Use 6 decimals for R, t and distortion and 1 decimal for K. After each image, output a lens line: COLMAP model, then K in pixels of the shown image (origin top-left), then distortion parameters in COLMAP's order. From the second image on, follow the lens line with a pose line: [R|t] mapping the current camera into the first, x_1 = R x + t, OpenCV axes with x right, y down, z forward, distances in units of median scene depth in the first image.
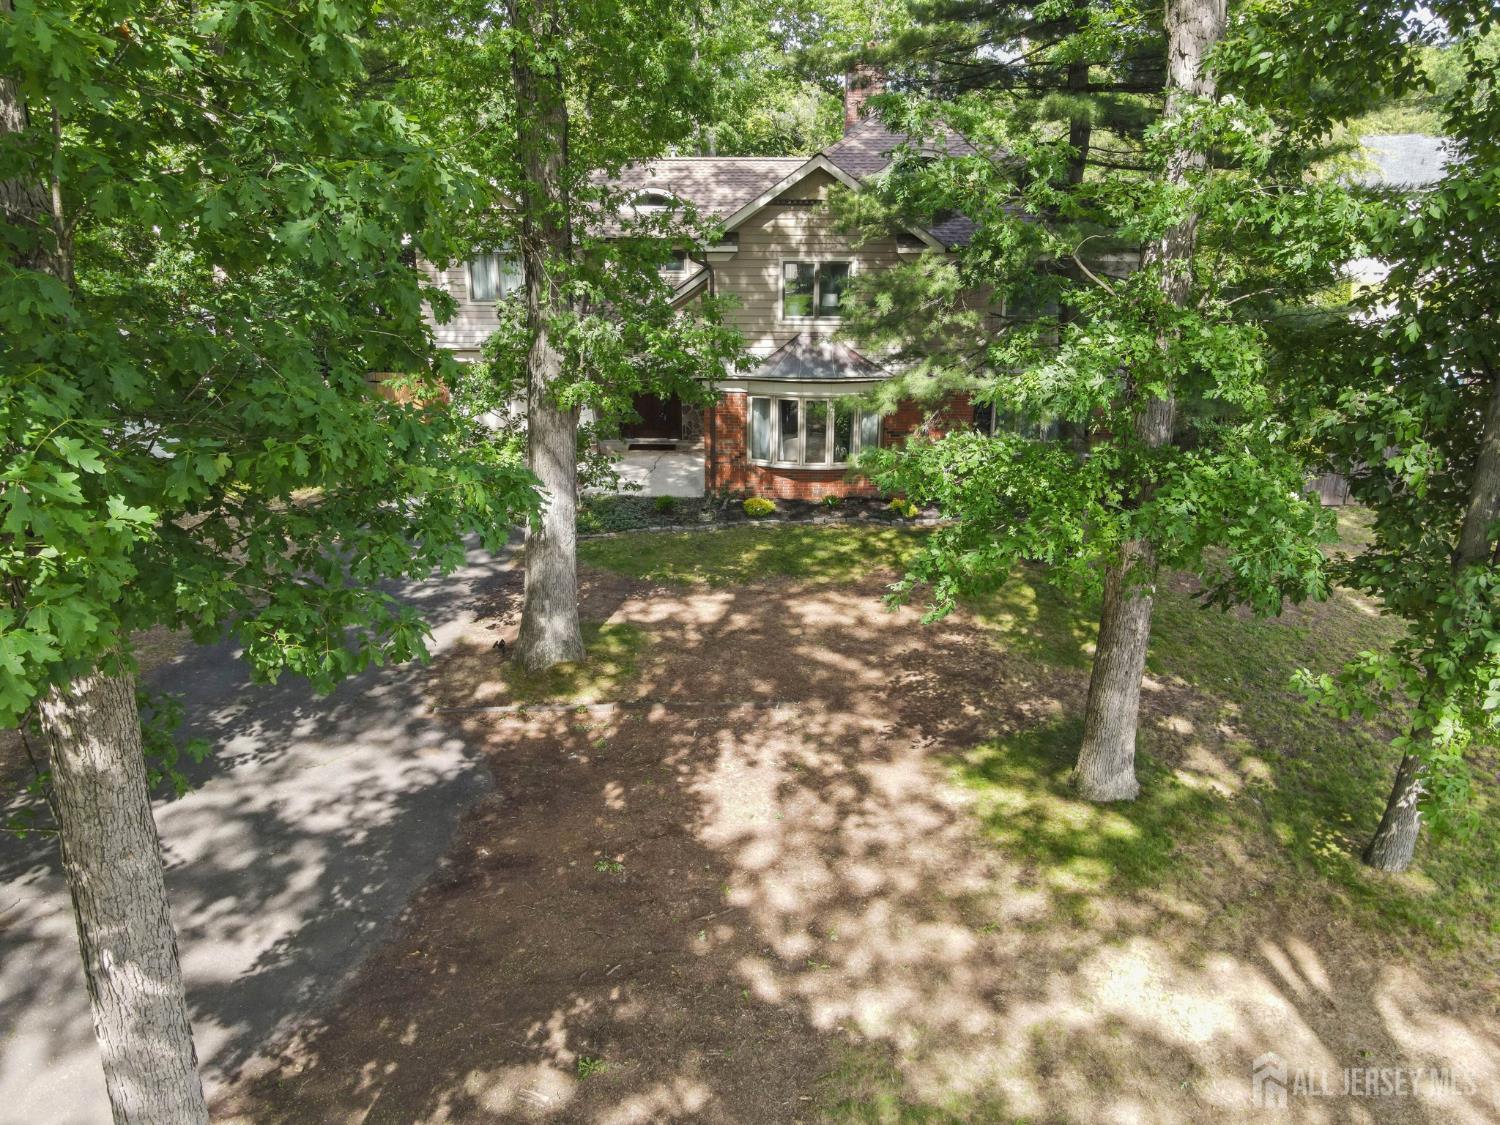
lens RADIAL K [[1129.6, 0, 752.2], [0, 1129.6, 563.2], [0, 0, 1]] dist [-0.003176, 0.000246]
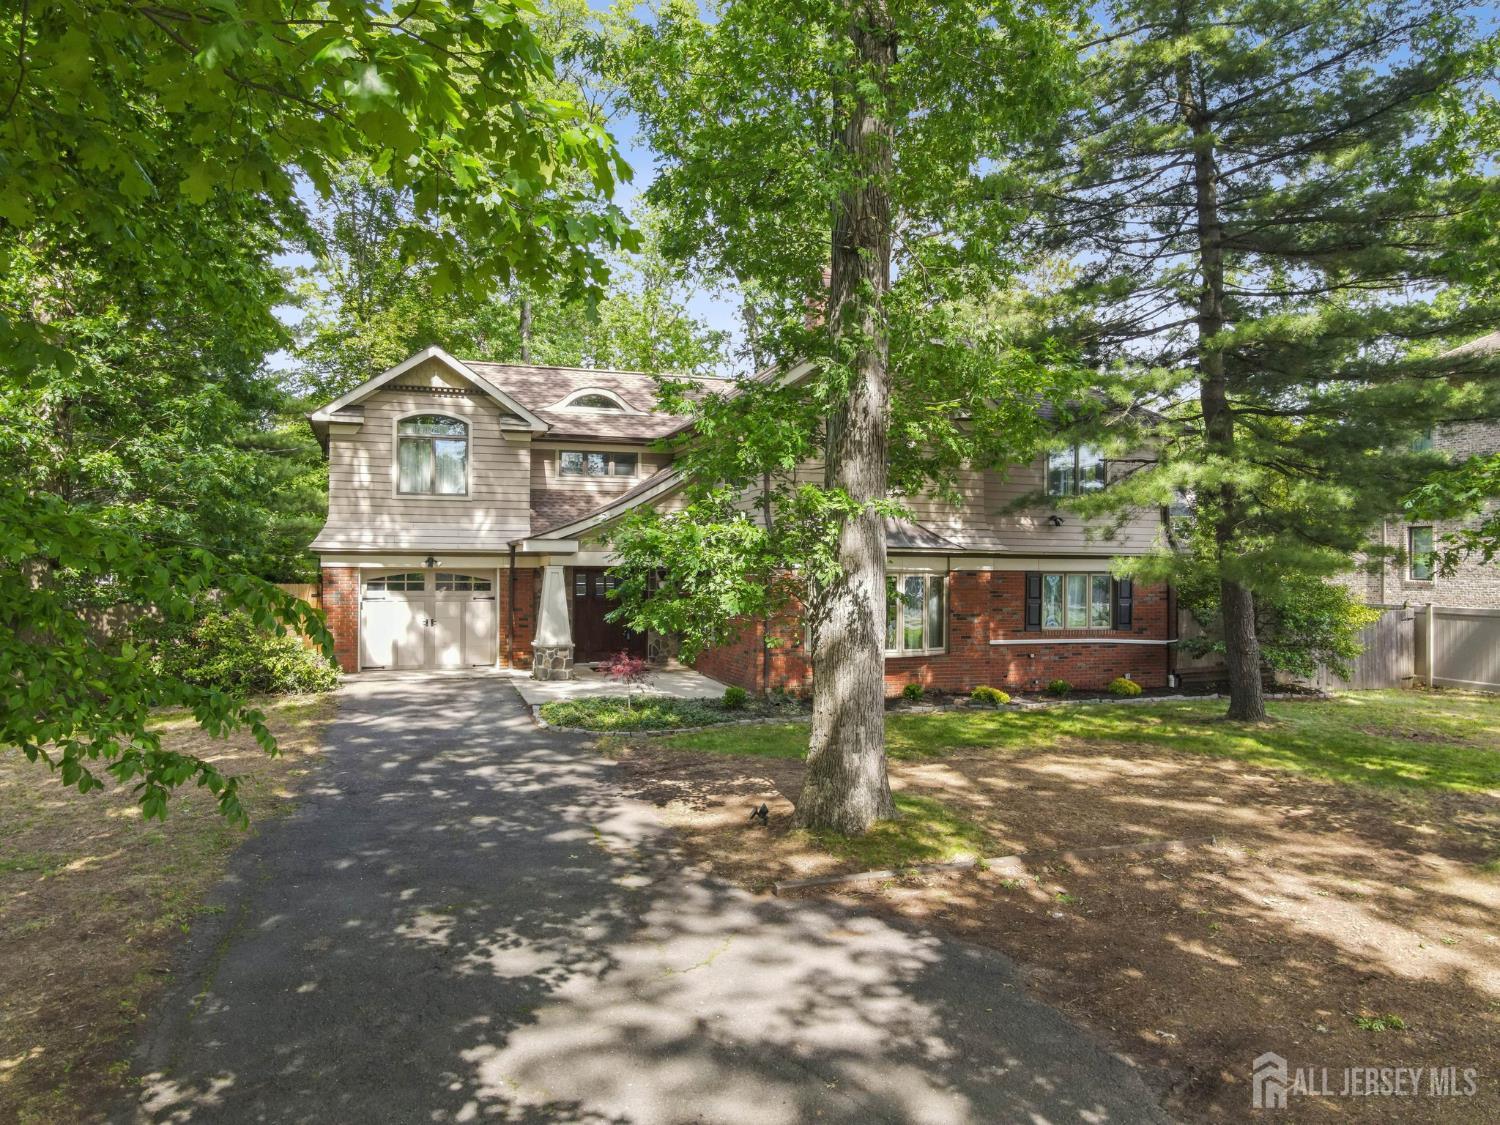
lens RADIAL K [[1129.6, 0, 748.3], [0, 1129.6, 560.3], [0, 0, 1]] dist [-0.003176, 0.000246]
pose [[0.950216, 0.006985, 0.311515, -0.318876], [0.088246, 0.952784, -0.290543, 0.088803], [-0.298836, 0.303568, 0.904734, 0.241103]]
